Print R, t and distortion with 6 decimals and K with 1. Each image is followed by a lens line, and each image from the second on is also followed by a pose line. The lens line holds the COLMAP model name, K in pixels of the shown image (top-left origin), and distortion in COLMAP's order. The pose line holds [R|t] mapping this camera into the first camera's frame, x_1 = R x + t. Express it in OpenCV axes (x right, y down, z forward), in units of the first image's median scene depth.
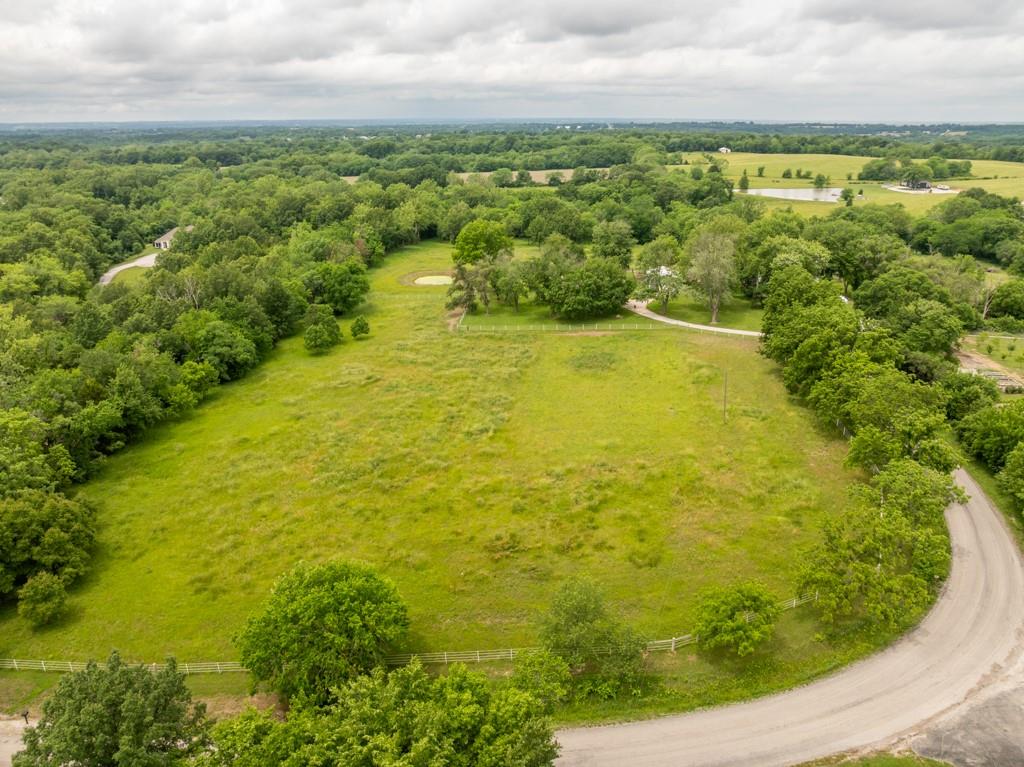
lens RADIAL K [[721.5, 0, 514.7], [0, 721.5, 388.4], [0, 0, 1]] dist [-0.056221, 0.022694]
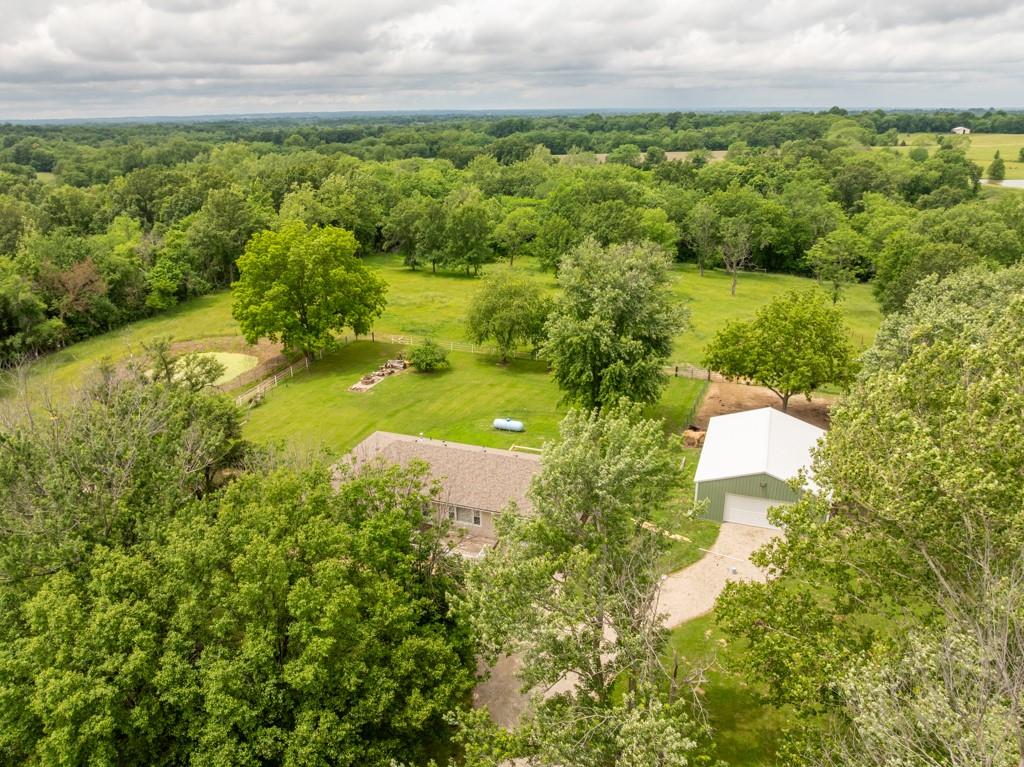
lens RADIAL K [[721.5, 0, 514.7], [0, 721.5, 388.4], [0, 0, 1]] dist [-0.056221, 0.022694]
pose [[0.966843, 0.083922, -0.241188, 0.073021], [-0.081150, 0.996472, 0.021420, -0.072924], [0.242135, -0.001137, 0.970242, 0.290470]]
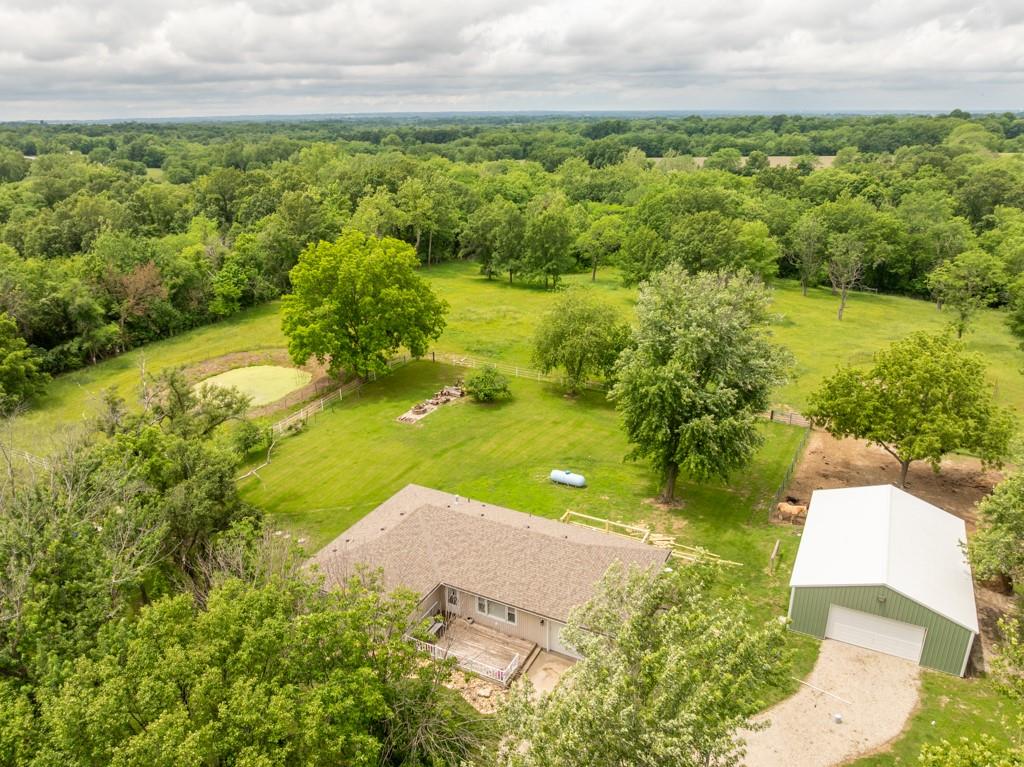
lens RADIAL K [[721.5, 0, 514.7], [0, 721.5, 388.4], [0, 0, 1]] dist [-0.056221, 0.022694]
pose [[0.926339, 0.128571, -0.354071, 0.071147], [-0.125281, 0.991595, 0.032301, -0.080117], [0.355248, 0.014436, 0.934661, 0.309650]]
